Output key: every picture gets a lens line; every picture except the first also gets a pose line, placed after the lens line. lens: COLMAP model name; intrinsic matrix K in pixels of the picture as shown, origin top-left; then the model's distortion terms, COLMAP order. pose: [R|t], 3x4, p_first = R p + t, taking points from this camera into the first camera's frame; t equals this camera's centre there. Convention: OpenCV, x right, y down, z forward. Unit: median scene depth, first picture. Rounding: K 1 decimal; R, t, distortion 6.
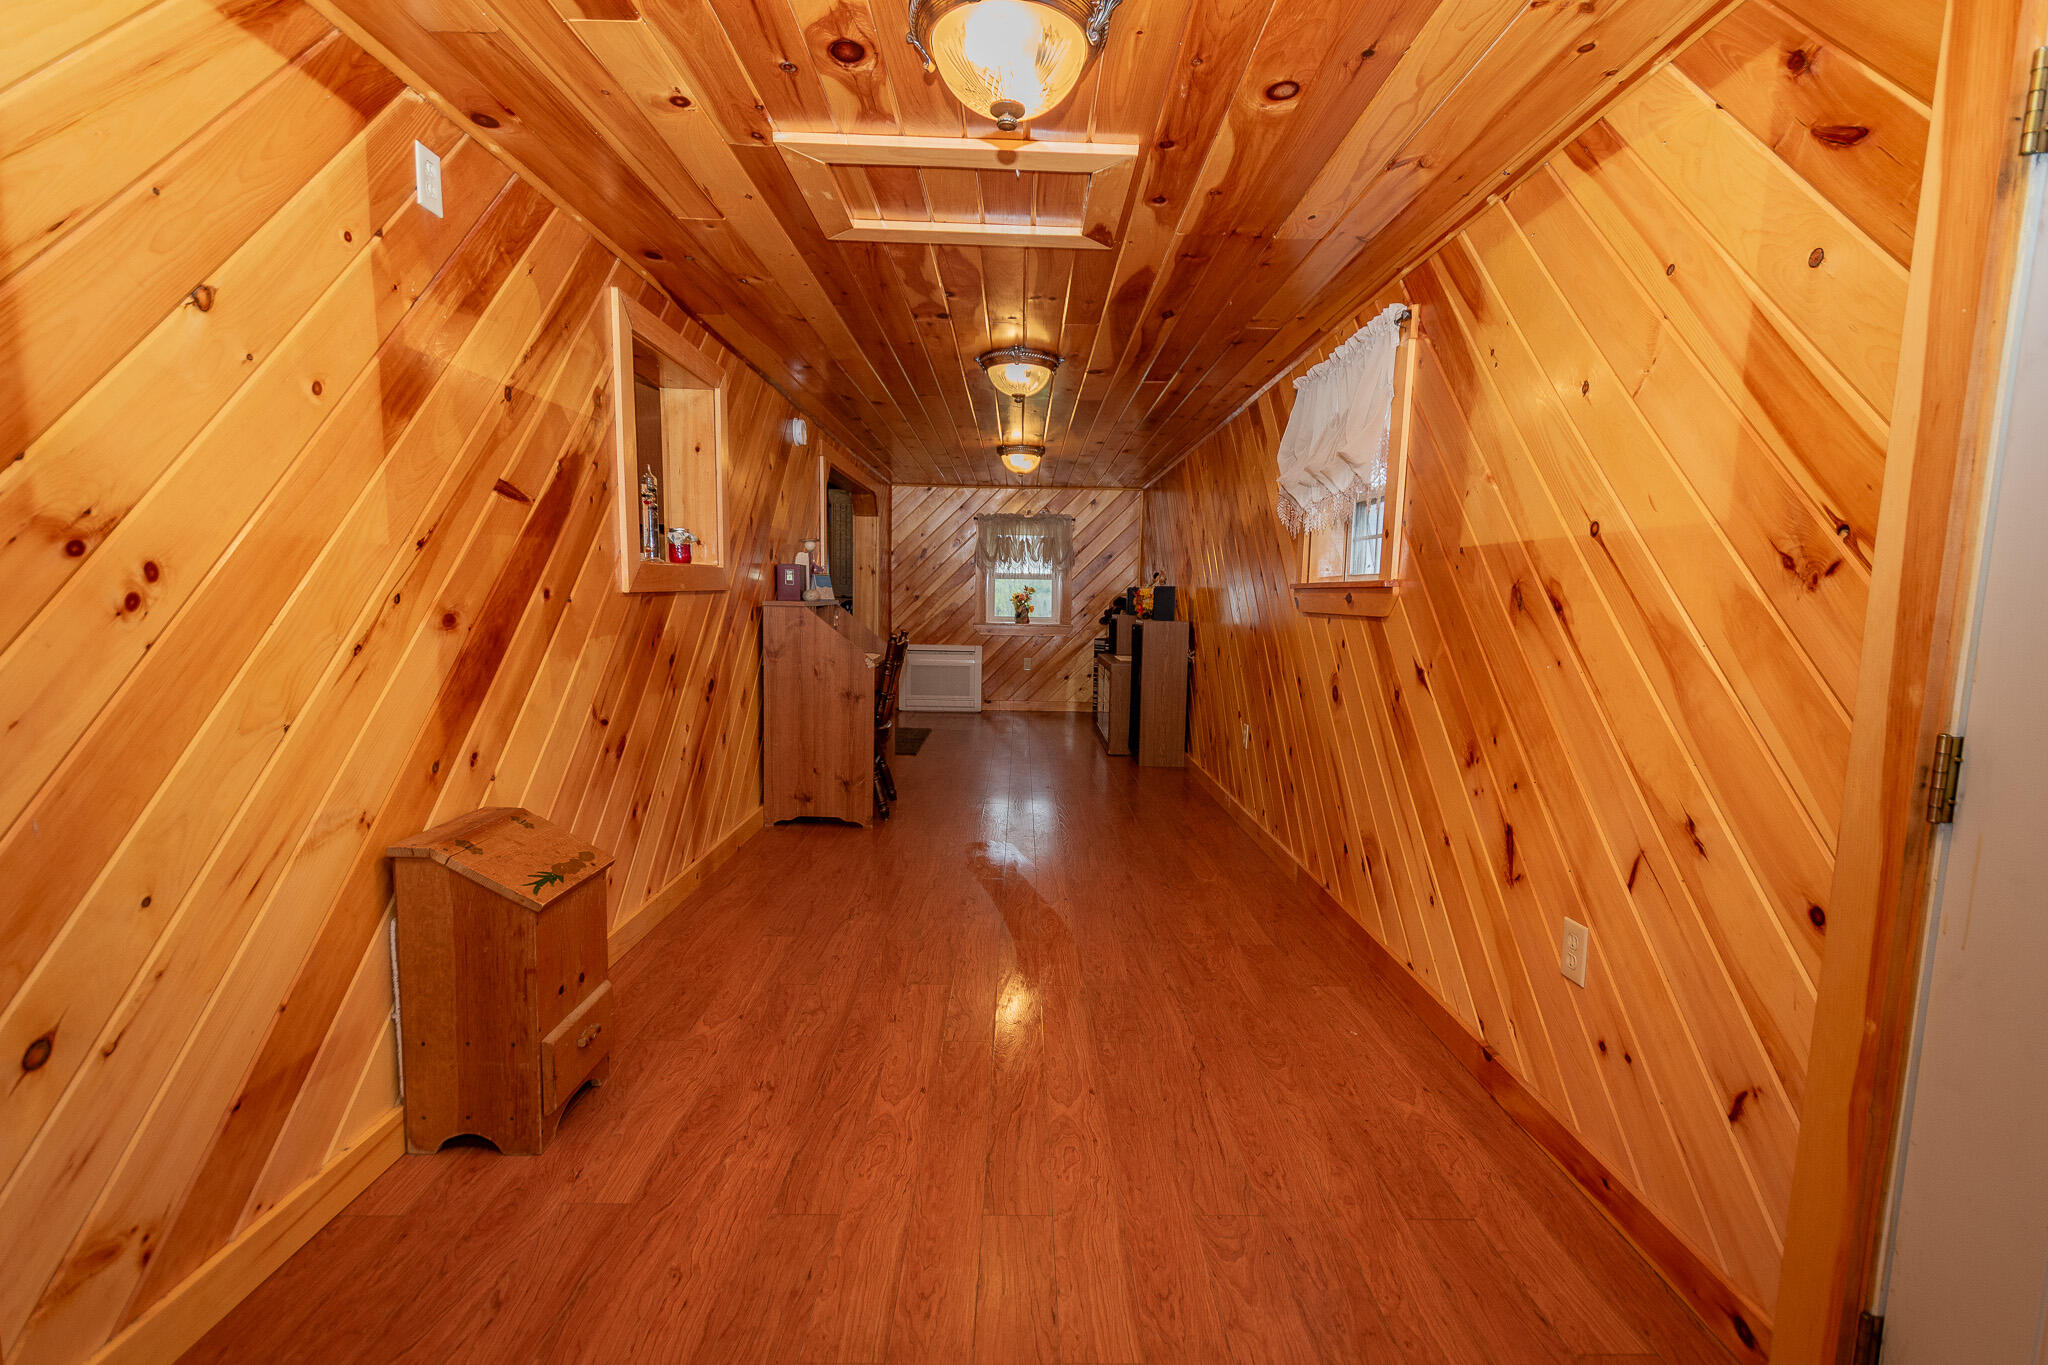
lens RADIAL K [[886.7, 0, 1030.5], [0, 886.7, 691.1], [0, 0, 1]] dist [0.027084, -0.010610]
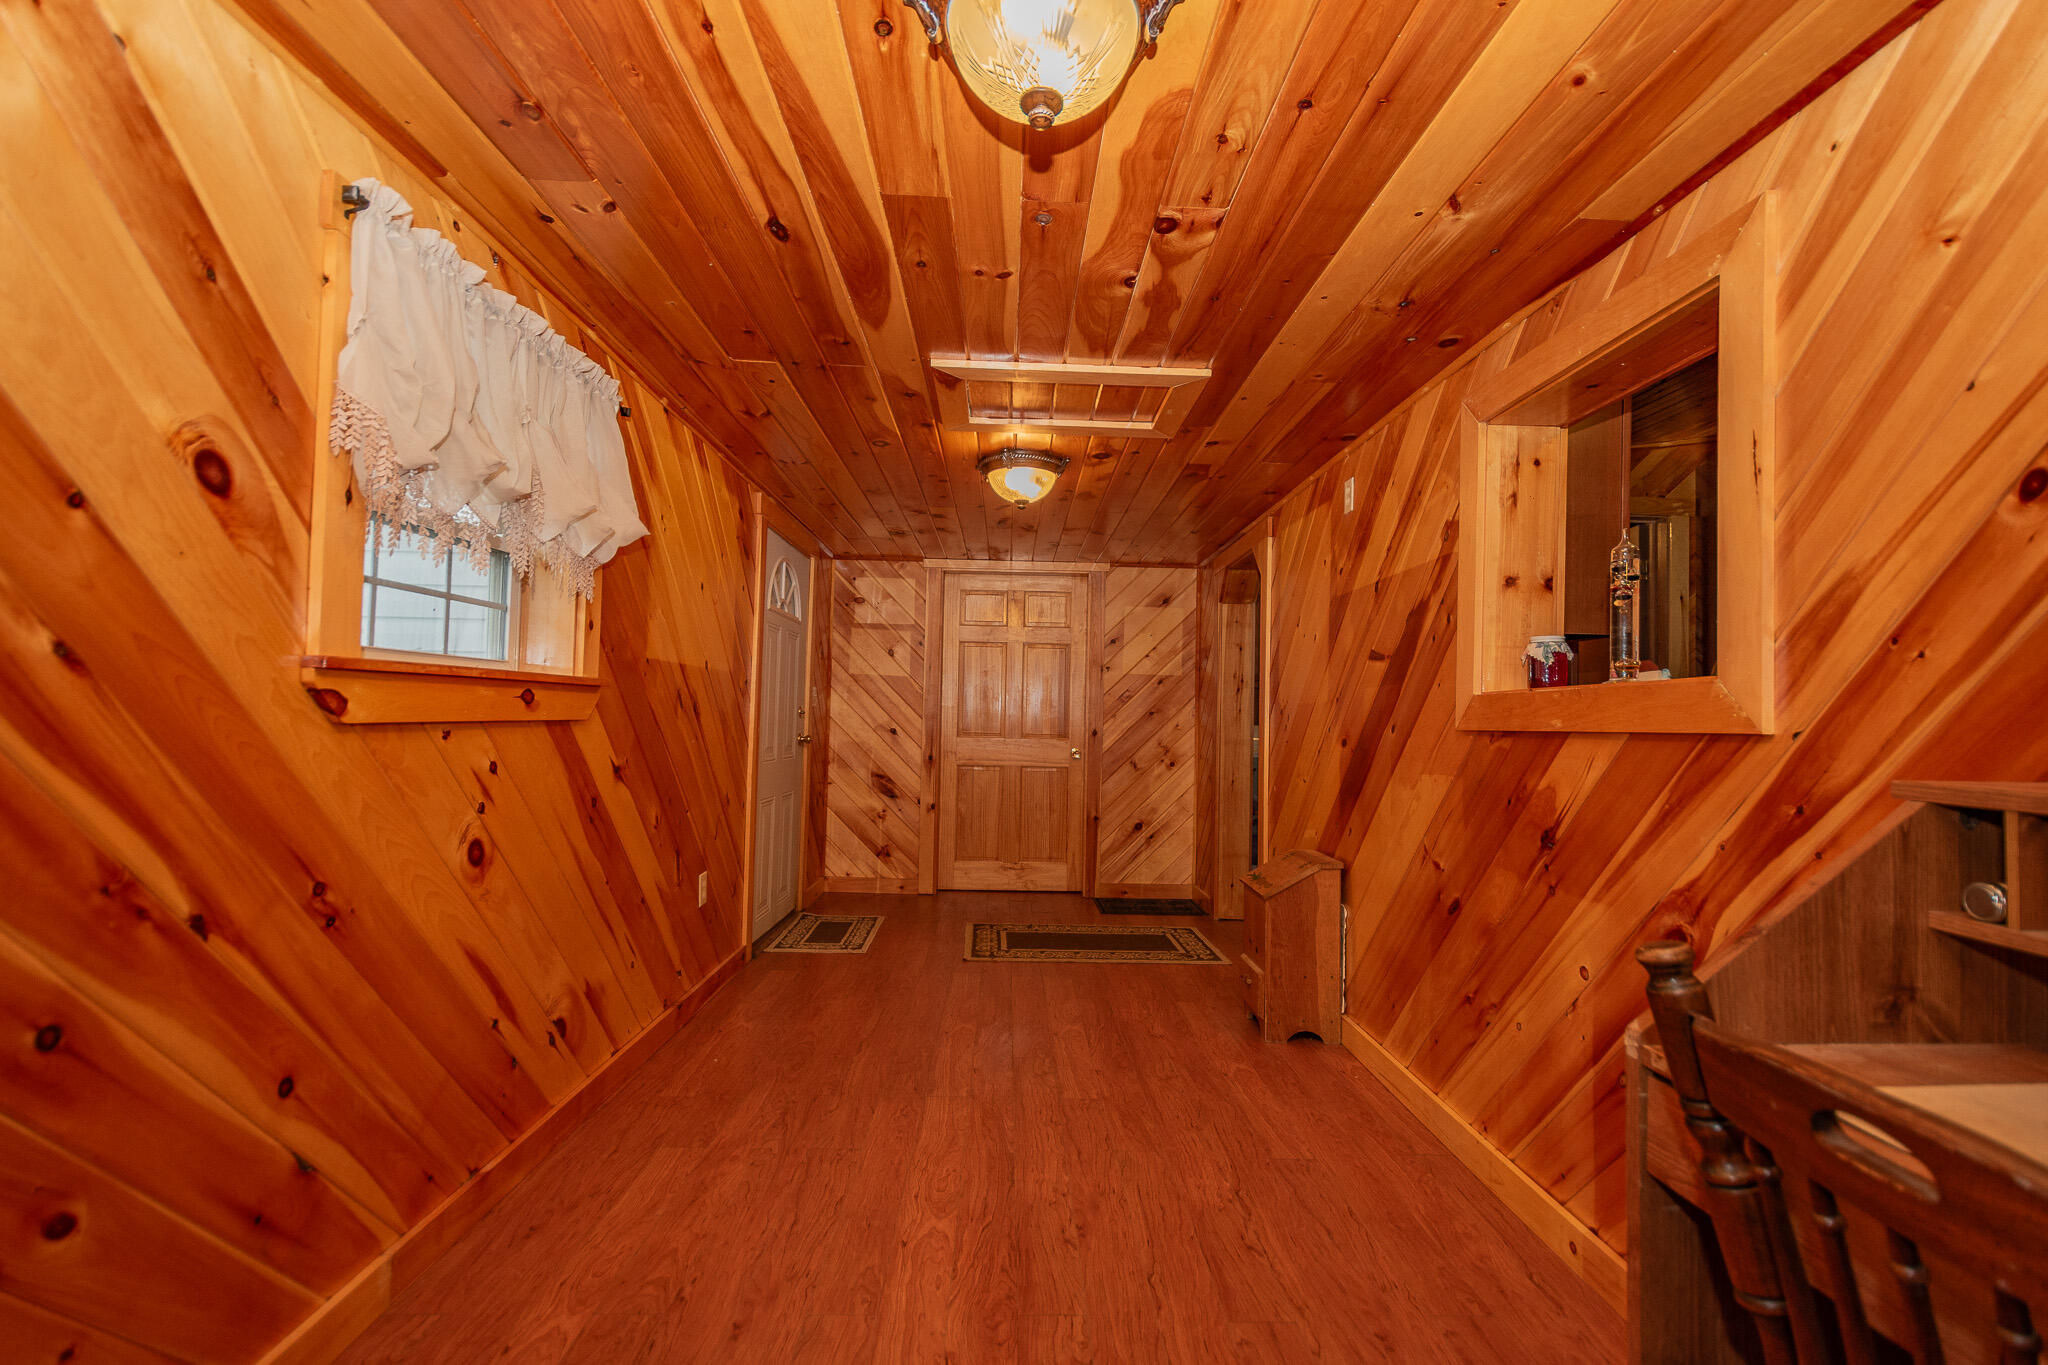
lens RADIAL K [[886.7, 0, 1030.5], [0, 886.7, 691.1], [0, 0, 1]] dist [0.027084, -0.010610]
pose [[-0.998913, -0.044534, -0.013777, -0.020840], [-0.045526, 0.995514, 0.082940, -0.198619], [0.010022, 0.083477, -0.996459, 1.829849]]
